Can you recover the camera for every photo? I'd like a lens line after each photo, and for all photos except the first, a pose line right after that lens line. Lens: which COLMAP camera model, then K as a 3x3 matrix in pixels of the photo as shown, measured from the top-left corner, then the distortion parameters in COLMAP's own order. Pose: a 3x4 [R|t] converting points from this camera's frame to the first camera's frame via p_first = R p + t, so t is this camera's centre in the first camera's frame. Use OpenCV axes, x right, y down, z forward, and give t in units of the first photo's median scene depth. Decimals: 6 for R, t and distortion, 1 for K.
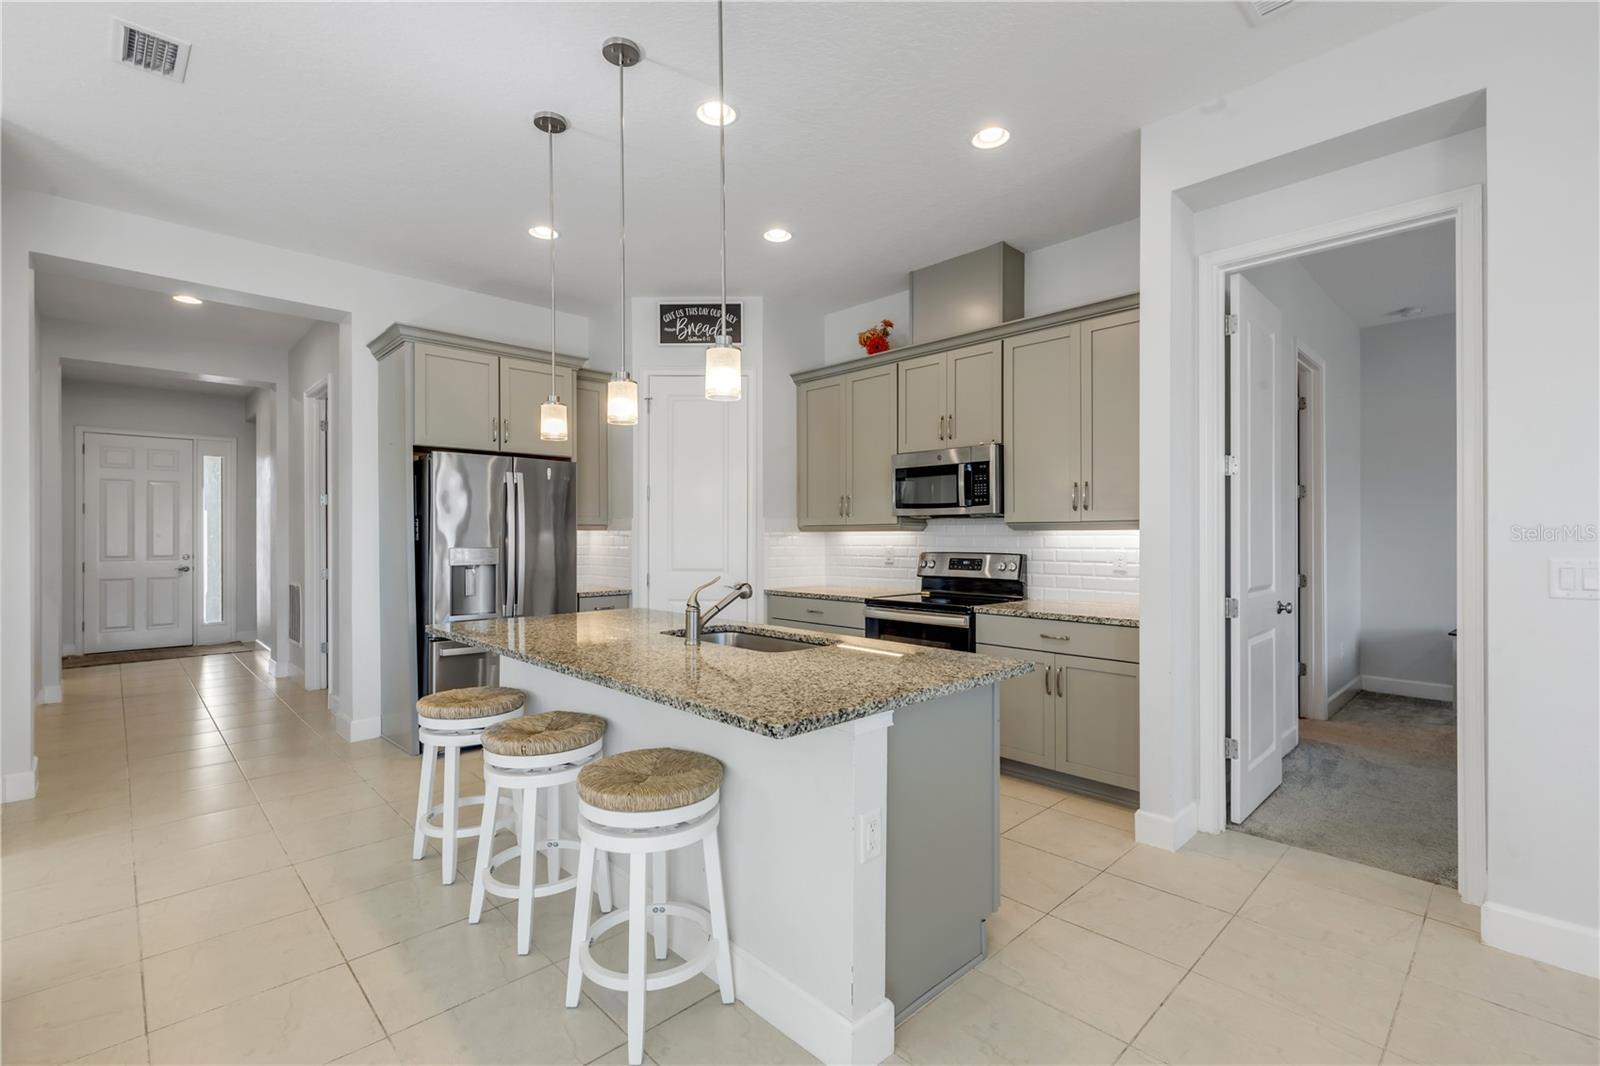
lens RADIAL K [[715.5, 0, 800.0], [0, 715.5, 533.0], [0, 0, 1]] dist [0.003728, -0.000365]
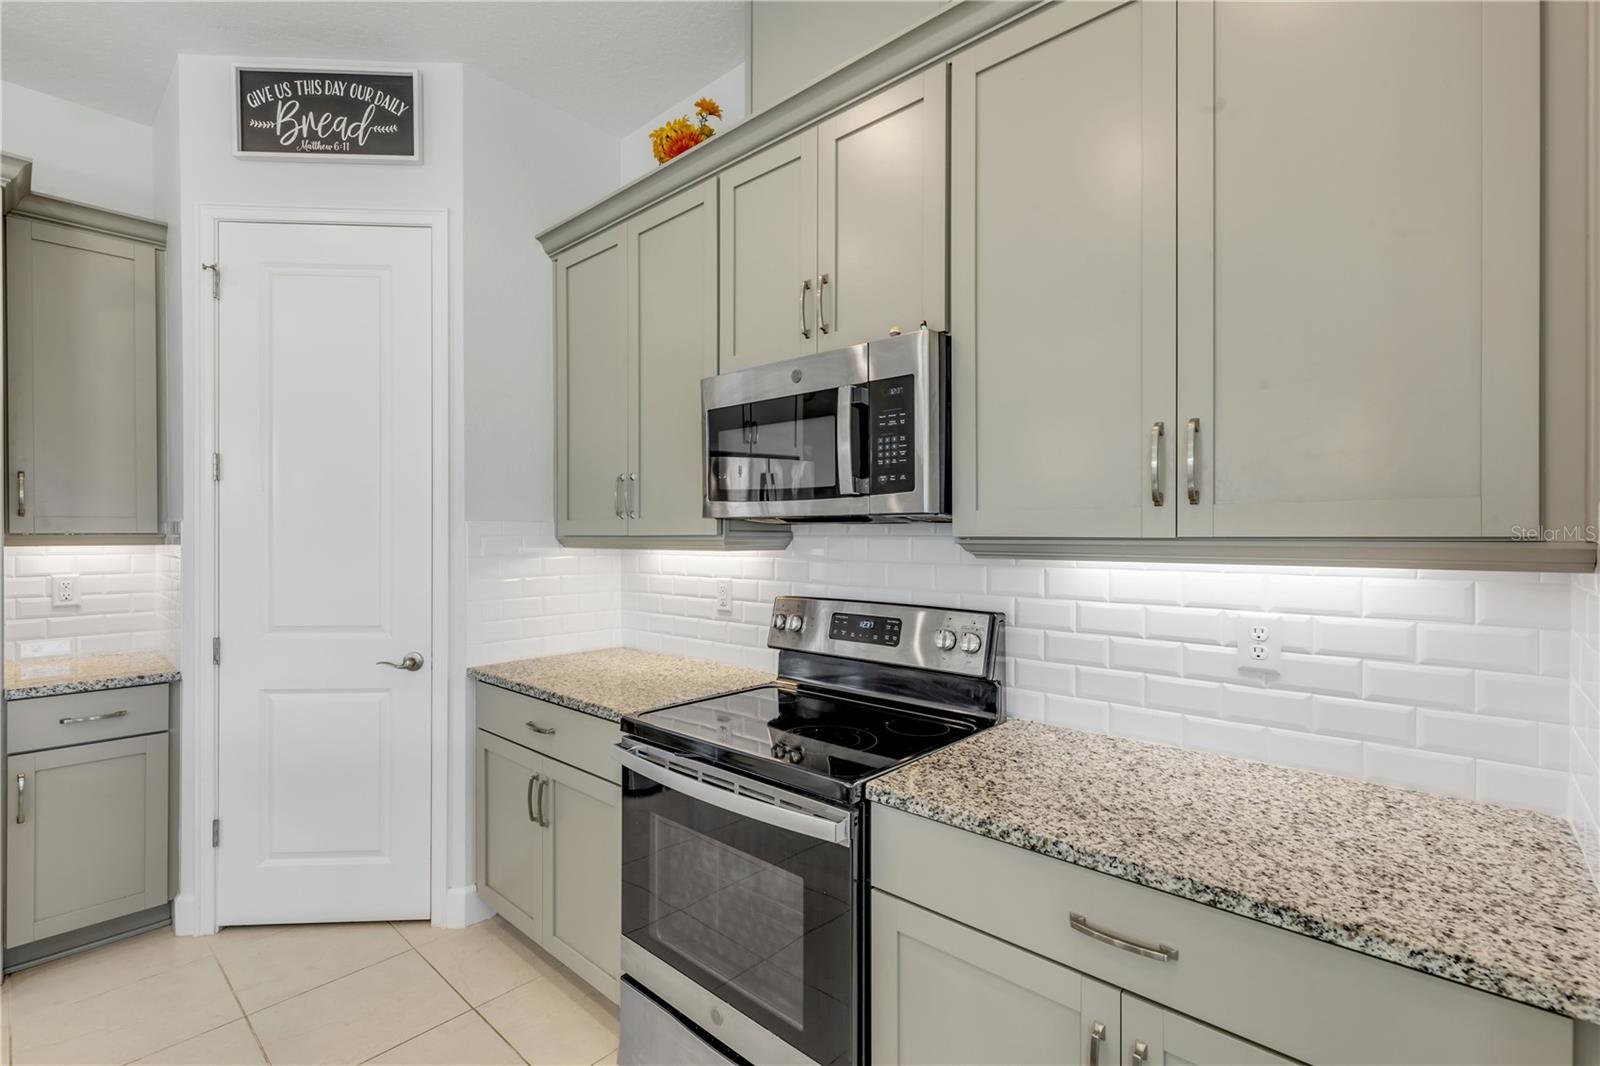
lens RADIAL K [[715.5, 0, 800.0], [0, 715.5, 533.0], [0, 0, 1]] dist [0.003728, -0.000365]
pose [[0.997436, 0.000477, 0.071565, 0.161823], [-0.000798, 0.999990, 0.004455, -0.016994], [-0.071562, -0.004501, 0.997426, 0.571113]]
